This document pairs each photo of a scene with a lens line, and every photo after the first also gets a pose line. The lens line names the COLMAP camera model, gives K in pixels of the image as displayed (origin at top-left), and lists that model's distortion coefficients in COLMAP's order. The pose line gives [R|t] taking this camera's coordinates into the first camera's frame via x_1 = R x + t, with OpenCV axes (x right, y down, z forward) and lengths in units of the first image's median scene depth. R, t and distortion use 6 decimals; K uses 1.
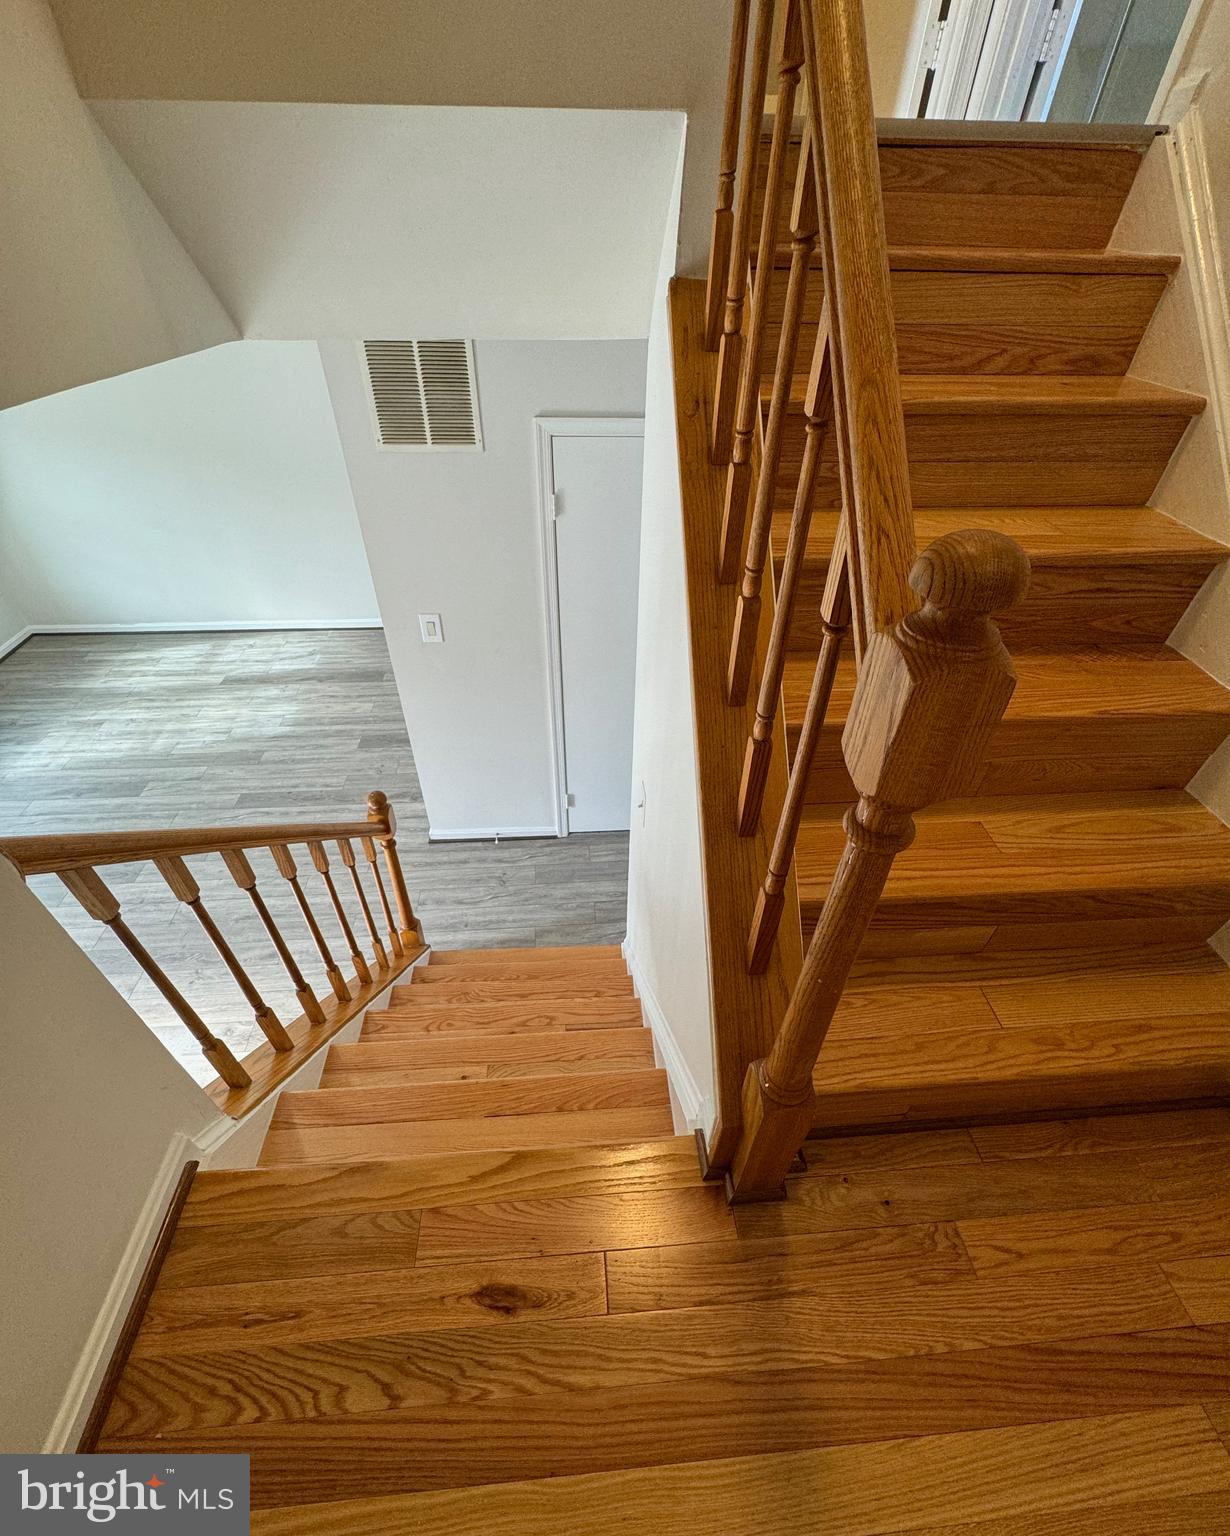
lens RADIAL K [[655.9, 0, 609.9], [0, 655.9, 816.6], [0, 0, 1]] dist [-0.000992, -0.000113]
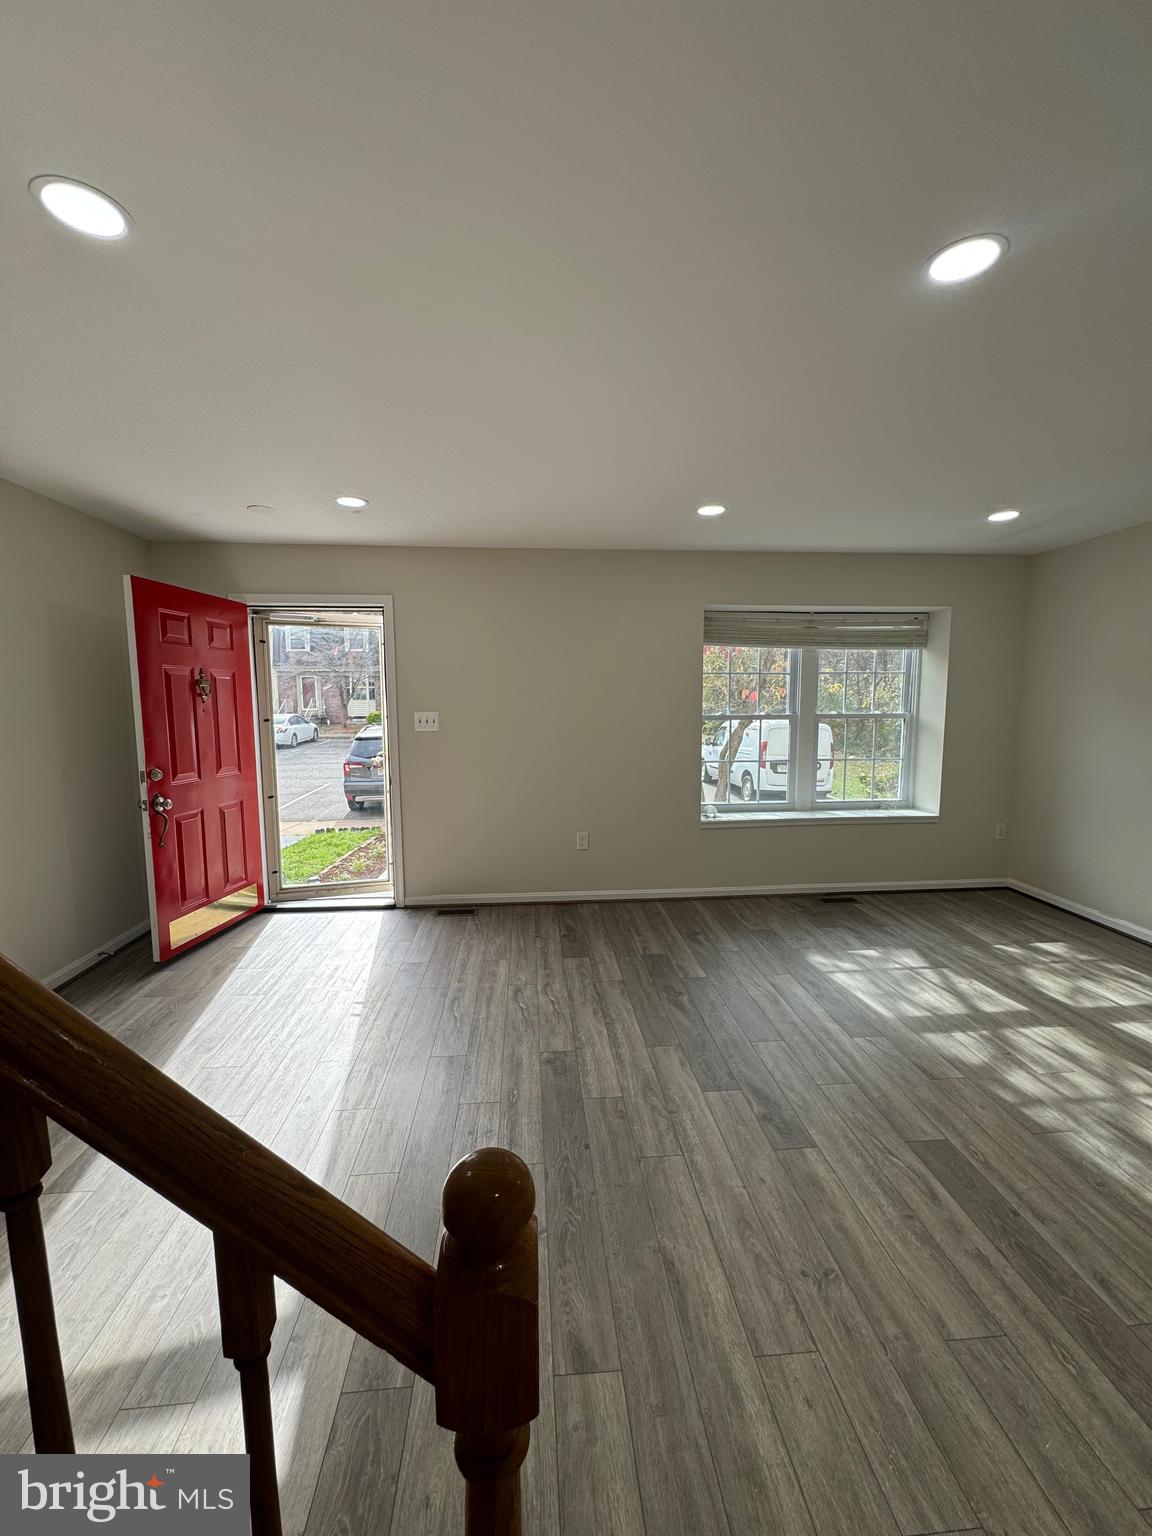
lens RADIAL K [[612.0, 0, 576.0], [0, 612.0, 768.0], [0, 0, 1]] dist [-0.003032, 0.000045]
pose [[0.005914, 0.097131, -0.995254, -0.105442], [-0.659009, 0.748947, 0.069177, -0.104416], [0.752112, 0.655472, 0.068439, 0.581110]]
